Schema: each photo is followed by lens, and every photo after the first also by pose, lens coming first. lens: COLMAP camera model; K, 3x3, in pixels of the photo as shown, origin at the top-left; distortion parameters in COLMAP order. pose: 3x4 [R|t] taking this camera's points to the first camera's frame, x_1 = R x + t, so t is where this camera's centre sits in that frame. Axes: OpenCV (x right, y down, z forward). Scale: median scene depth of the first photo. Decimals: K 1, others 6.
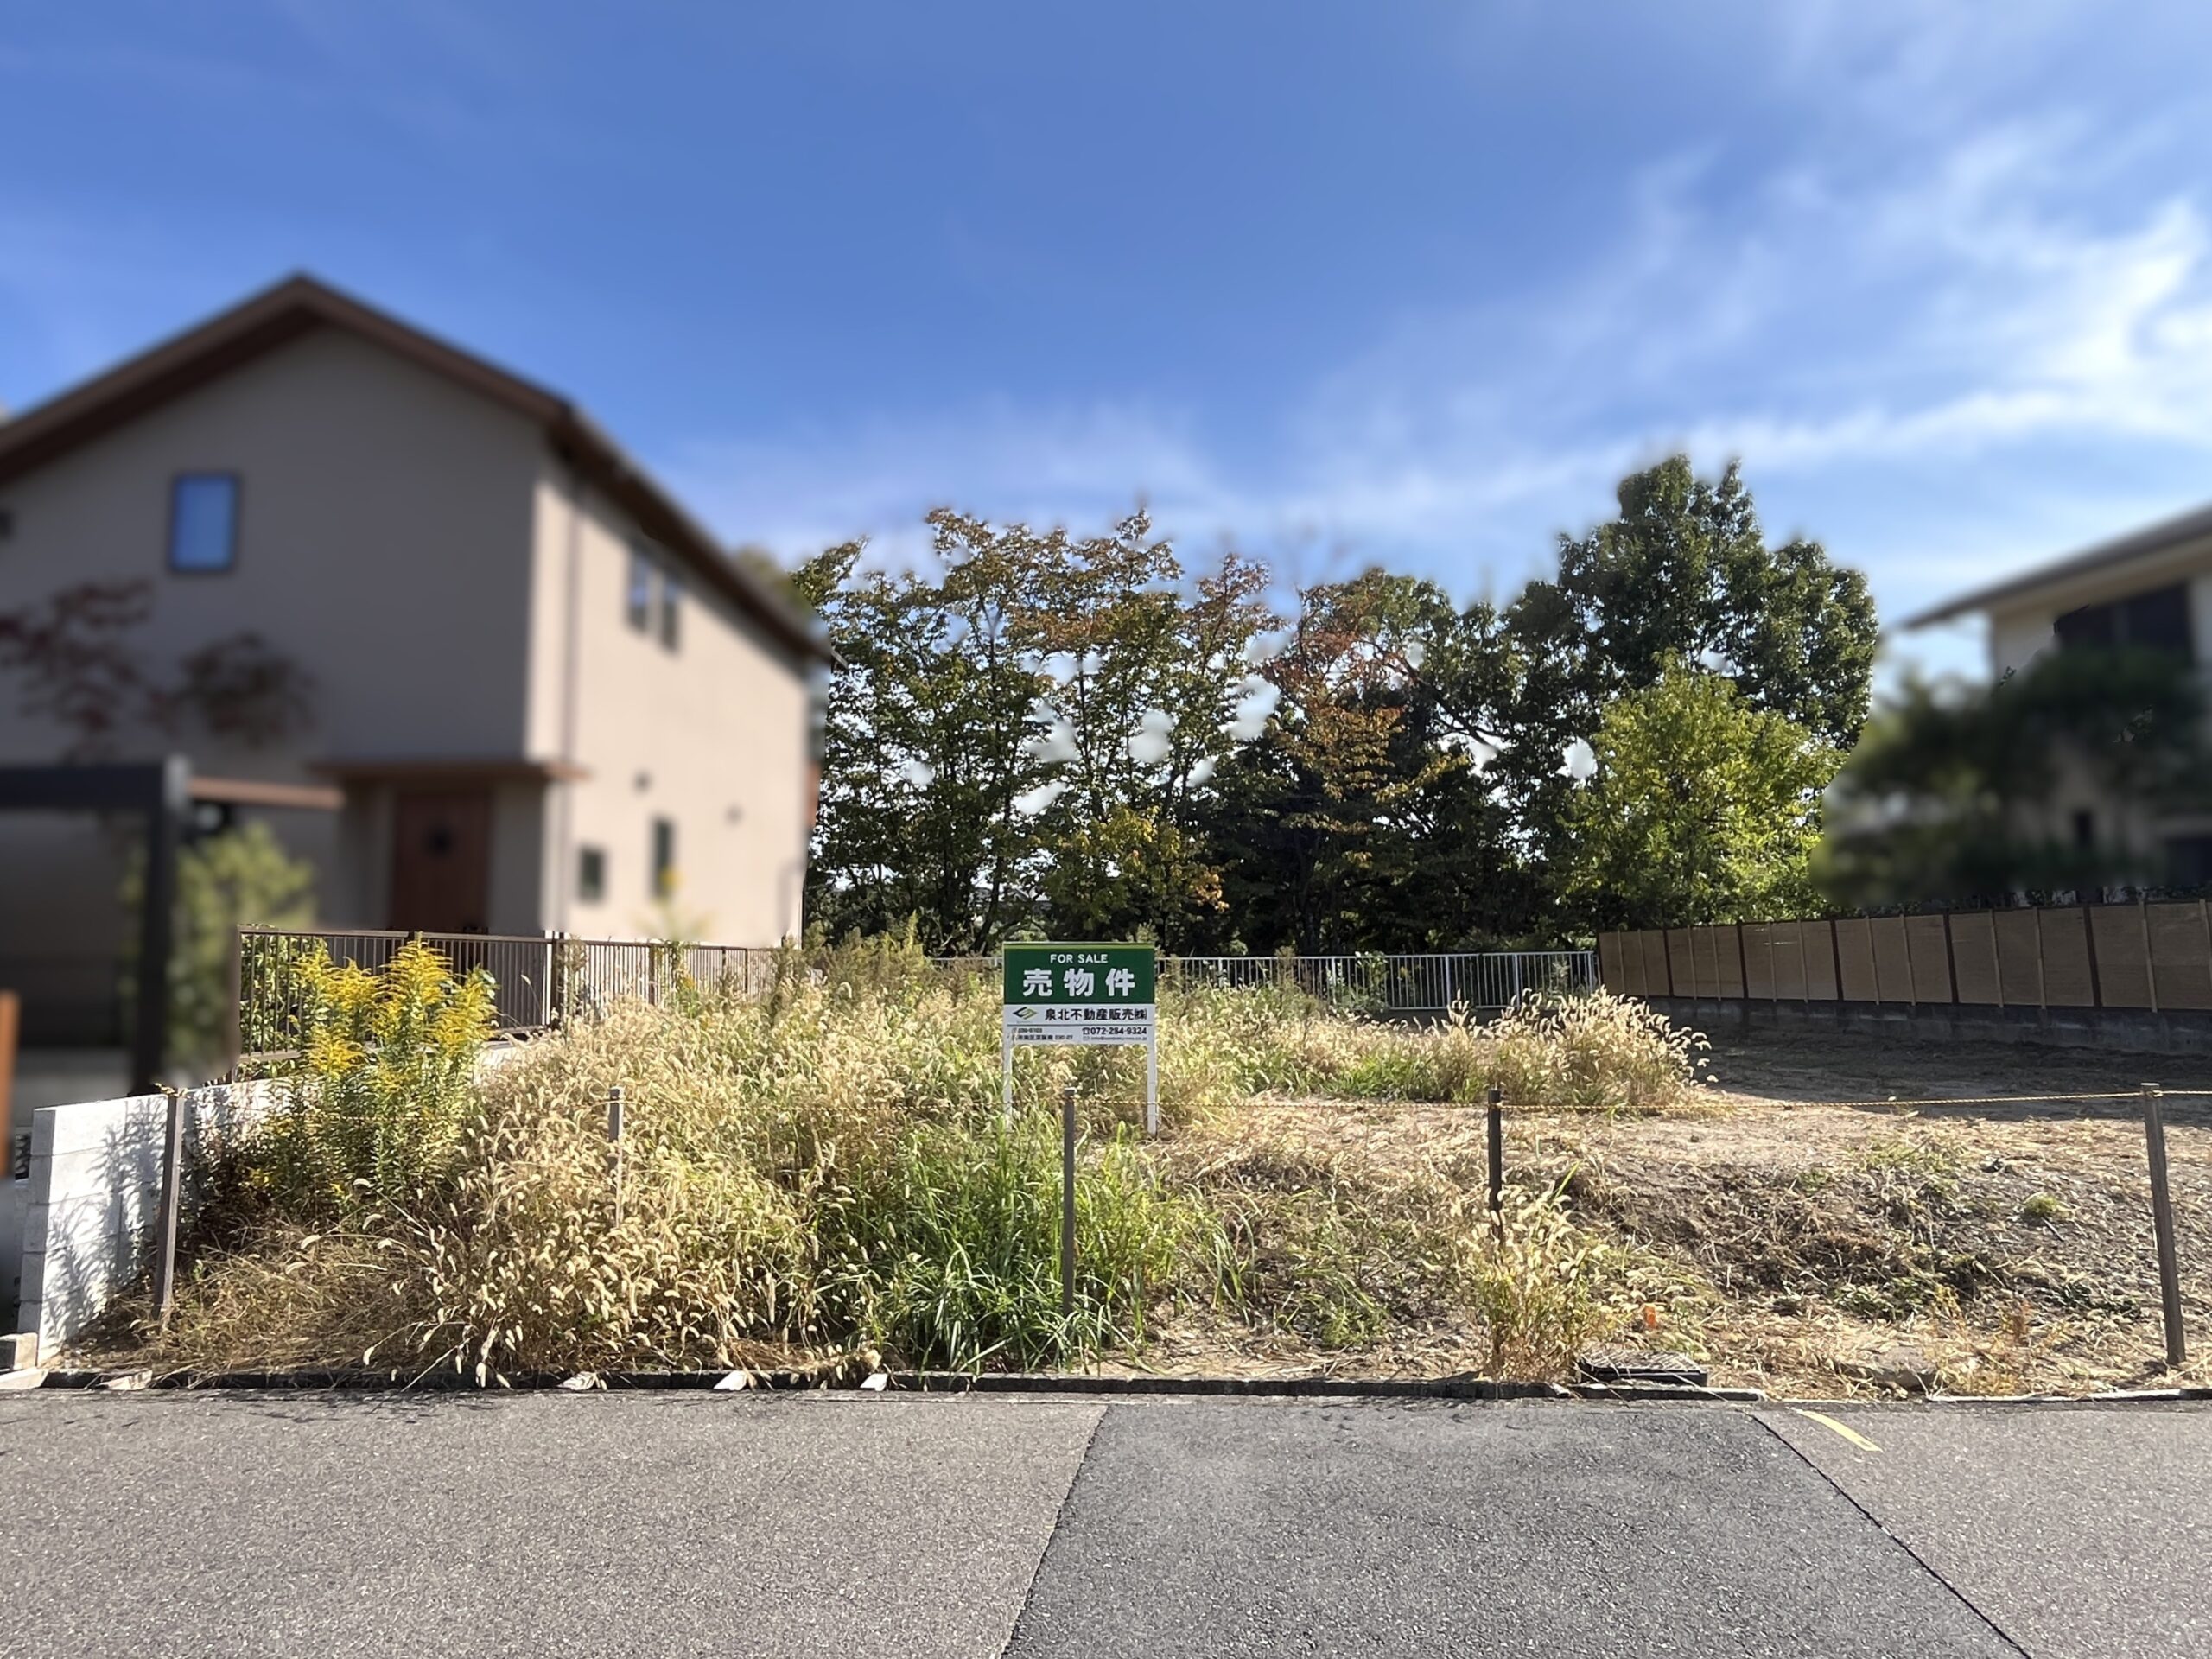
lens RADIAL K [[1299.7, 0, 1113.4], [0, 1299.7, 819.7], [0, 0, 1]] dist [-0.004398, 0.001747]
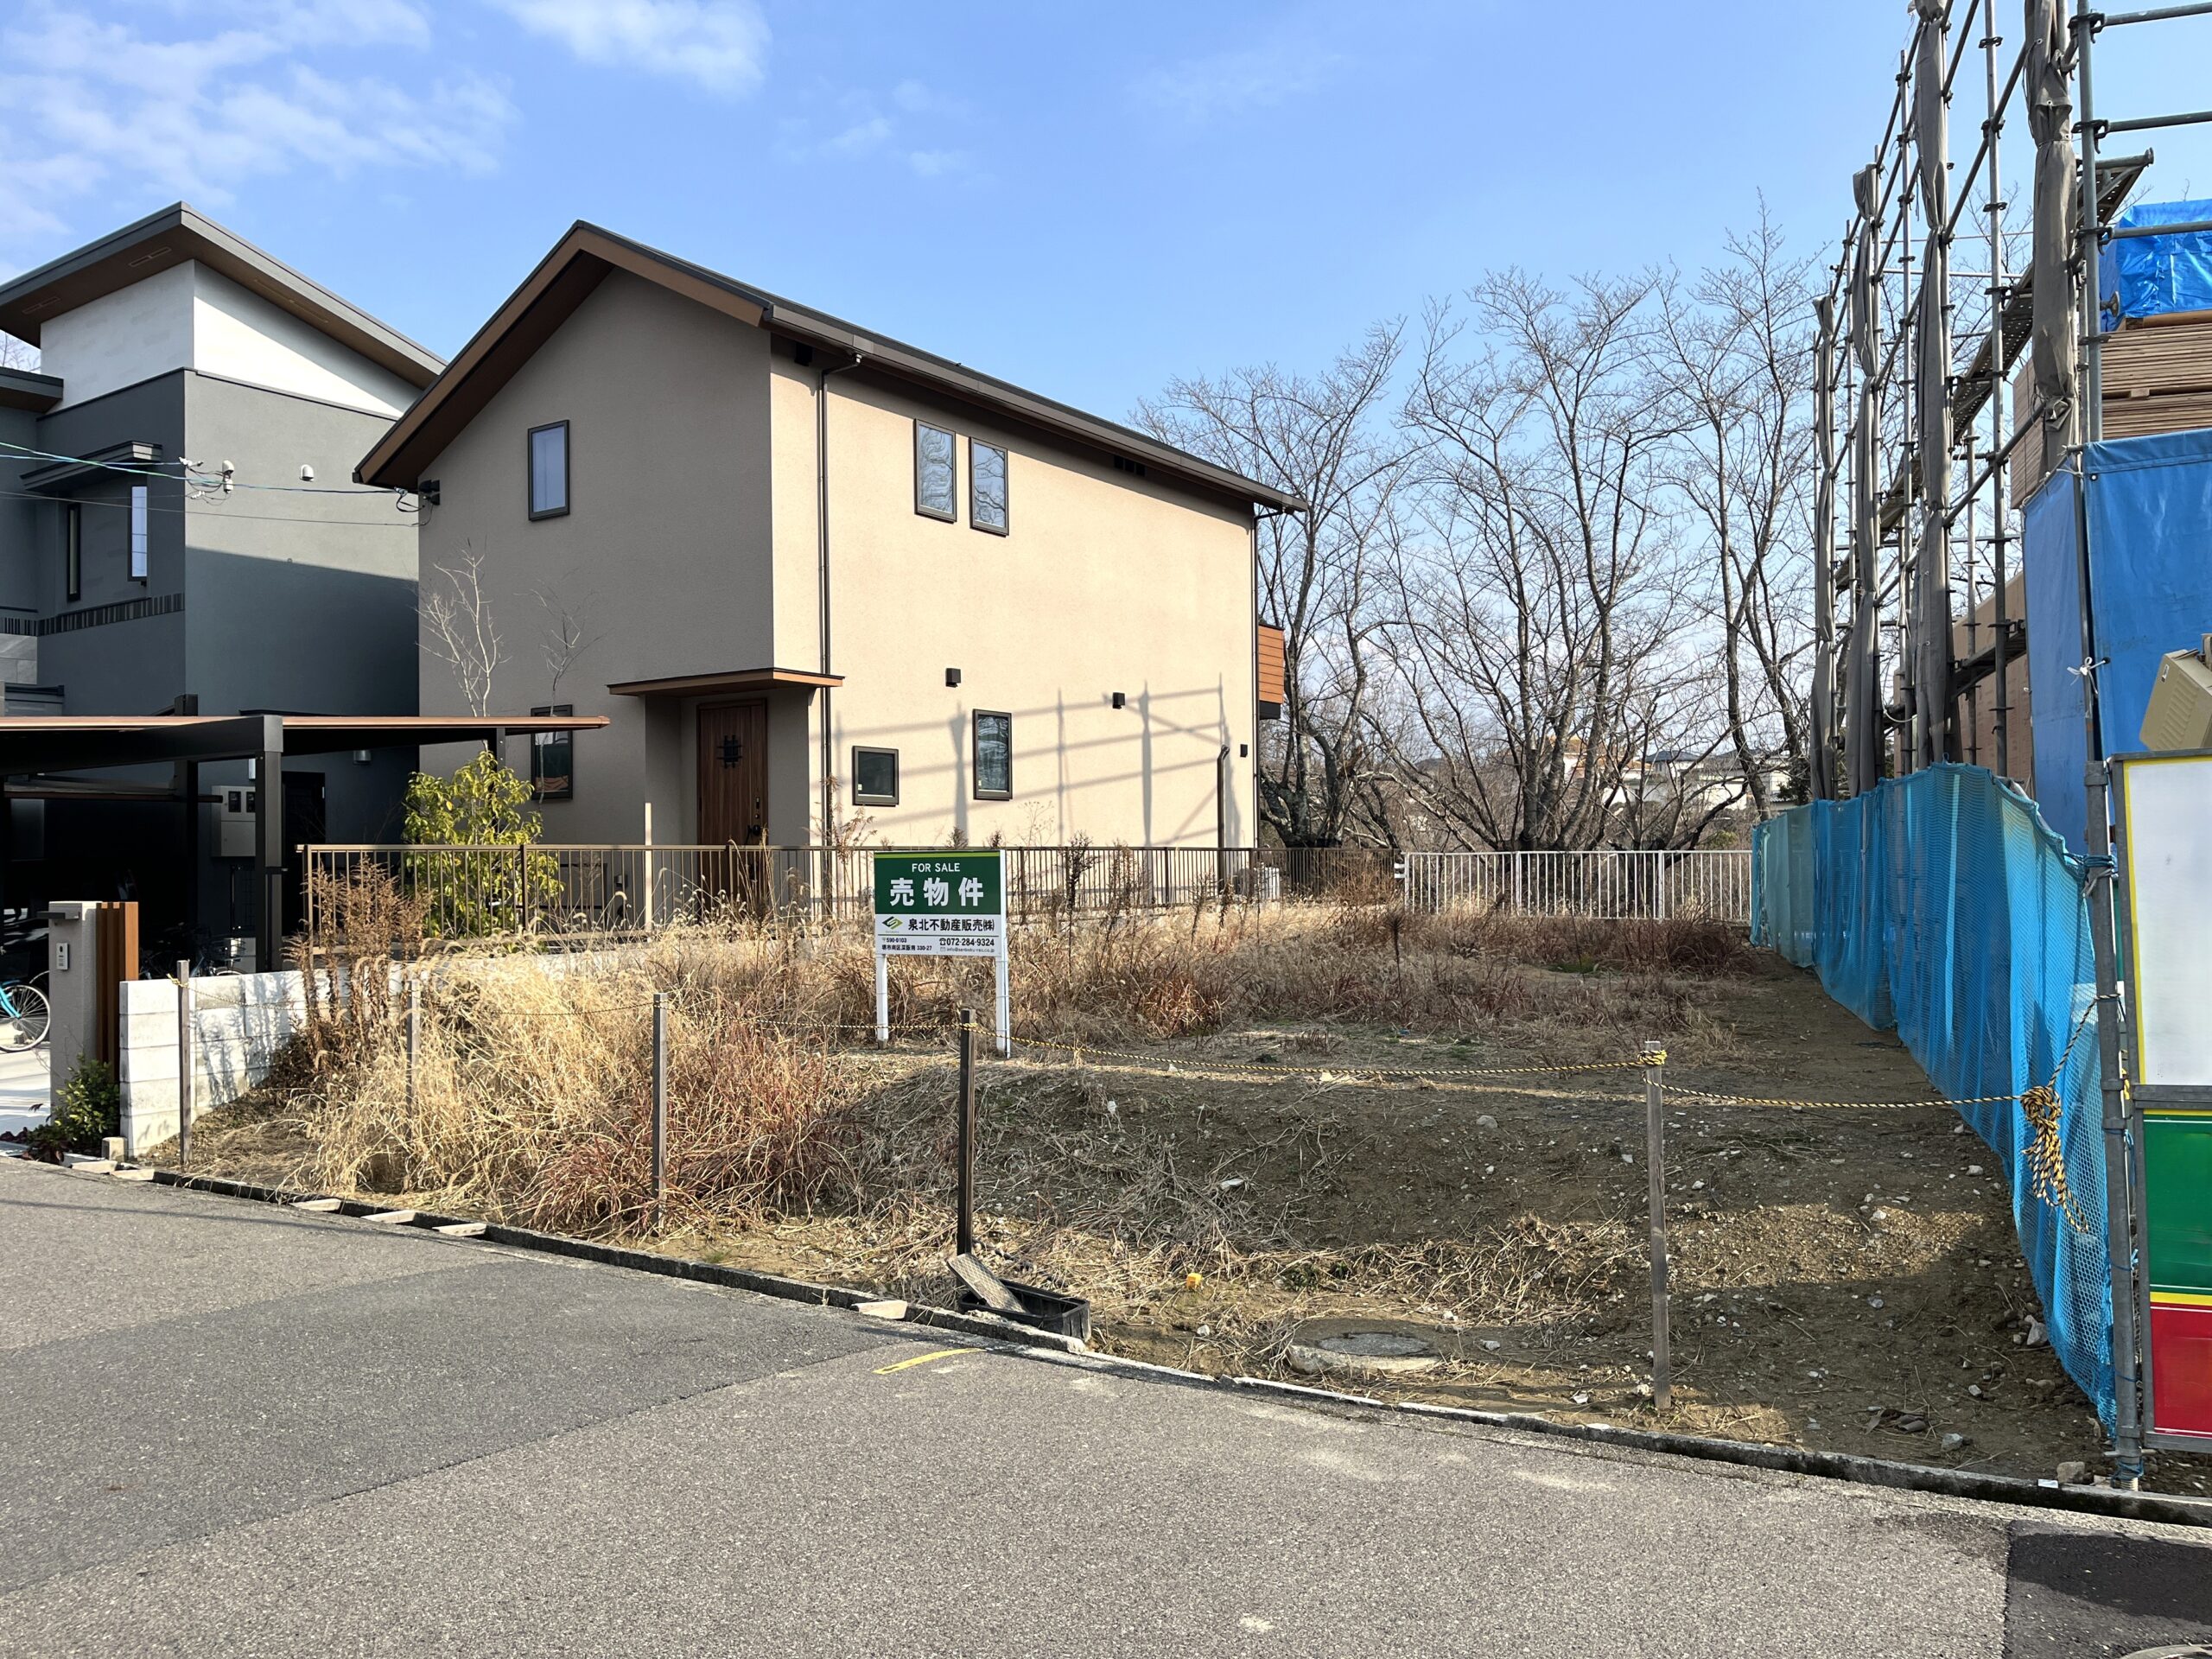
lens RADIAL K [[1657.7, 0, 1127.6], [0, 1657.7, 838.9], [0, 0, 1]] dist [0.055283, -0.073294]
pose [[0.853225, -0.011779, -0.521409, 0.401665], [0.065182, 0.994315, 0.084200, -0.004680], [0.517453, -0.105828, 0.849142, 0.016051]]
